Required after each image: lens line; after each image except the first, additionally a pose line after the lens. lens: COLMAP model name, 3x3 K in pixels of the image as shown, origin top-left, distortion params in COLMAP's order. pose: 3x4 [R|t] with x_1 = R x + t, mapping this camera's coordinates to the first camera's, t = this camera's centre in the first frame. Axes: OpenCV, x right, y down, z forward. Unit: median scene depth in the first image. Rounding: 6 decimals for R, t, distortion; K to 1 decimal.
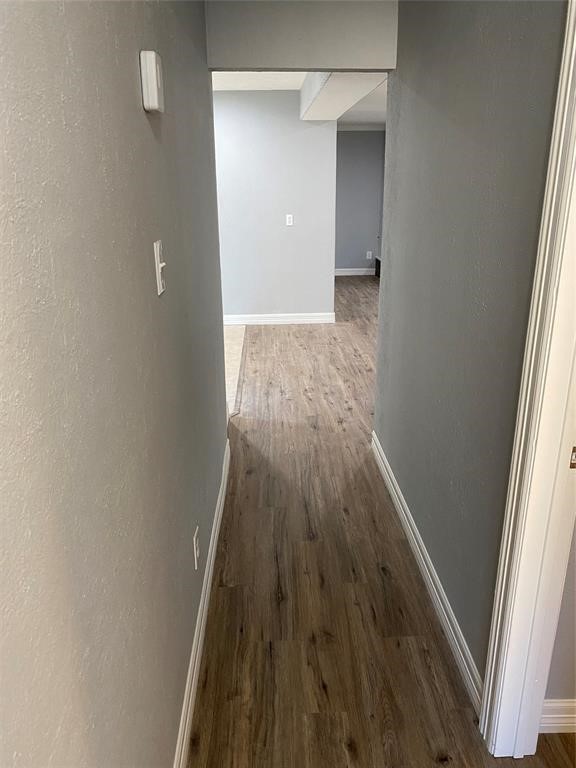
lens RADIAL K [[600.6, 0, 280.7], [0, 600.6, 386.7], [0, 0, 1]] dist [0.071657, -0.078571]
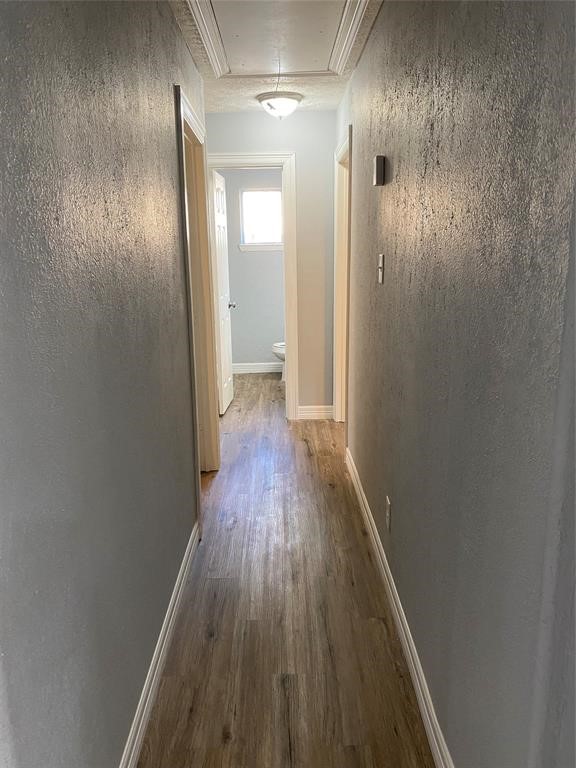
lens RADIAL K [[600.6, 0, 280.7], [0, 600.6, 386.7], [0, 0, 1]] dist [0.071657, -0.078571]
pose [[-0.999463, 0.018679, 0.026921, 0.035903], [0.030250, 0.841771, 0.538987, -0.538914], [-0.012594, 0.539512, -0.841884, 1.671510]]
